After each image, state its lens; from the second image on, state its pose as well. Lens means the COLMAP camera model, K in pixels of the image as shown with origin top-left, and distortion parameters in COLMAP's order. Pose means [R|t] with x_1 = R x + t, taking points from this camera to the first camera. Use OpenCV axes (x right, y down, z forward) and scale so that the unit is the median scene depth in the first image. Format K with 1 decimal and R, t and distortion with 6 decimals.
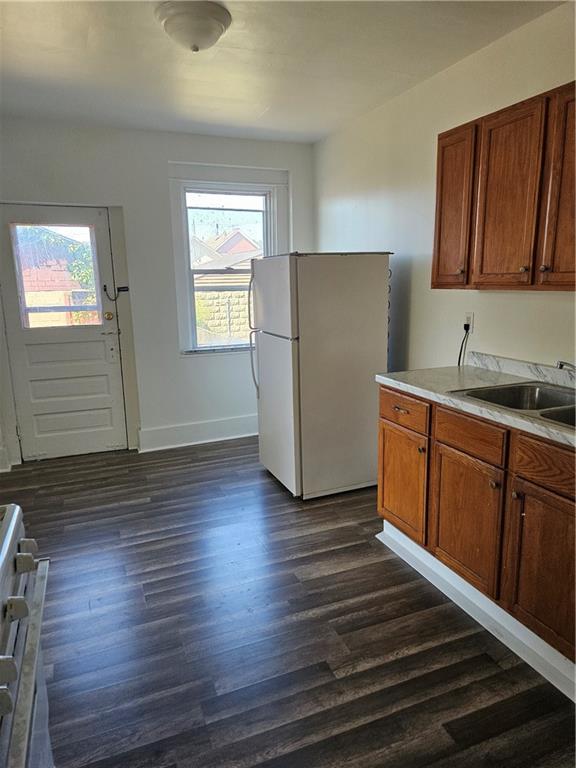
lens RADIAL K [[512.2, 0, 291.2], [0, 512.2, 384.4], [0, 0, 1]] dist [0.074899, -0.060126]
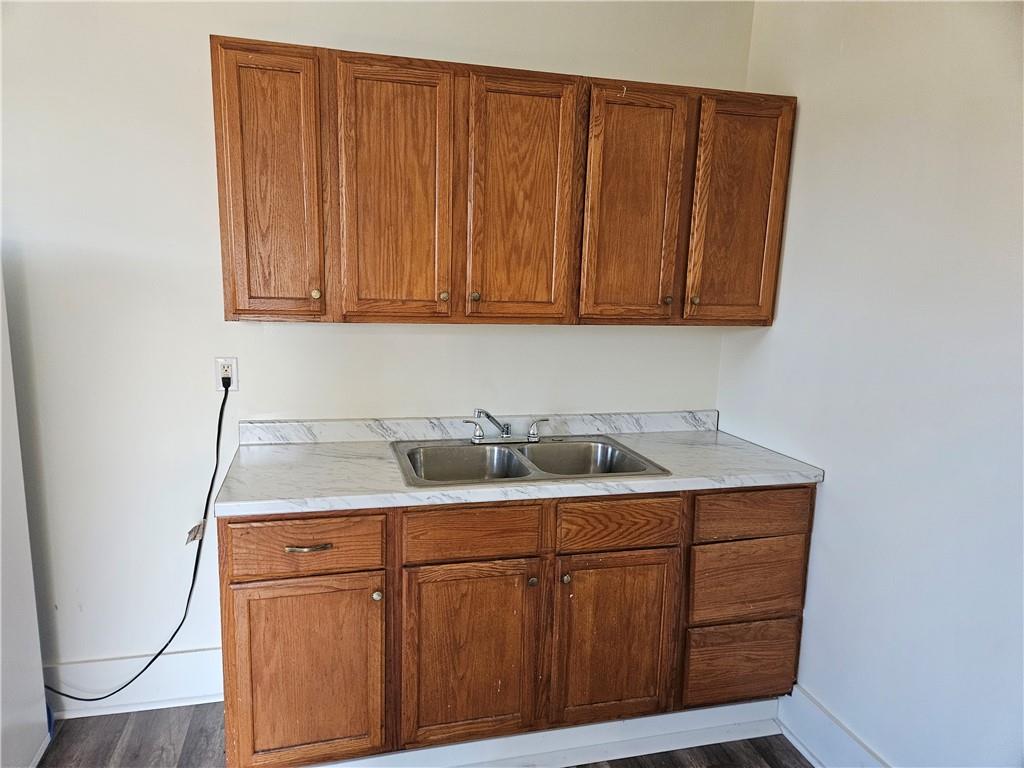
lens RADIAL K [[682.9, 0, 489.7], [0, 682.9, 402.7], [0, 0, 1]] dist [0.074899, -0.060126]
pose [[0.147694, -0.162216, 0.975639, -0.501351], [0.173430, 0.975421, 0.135926, -0.187914], [-0.973709, 0.149130, 0.172197, 0.765591]]
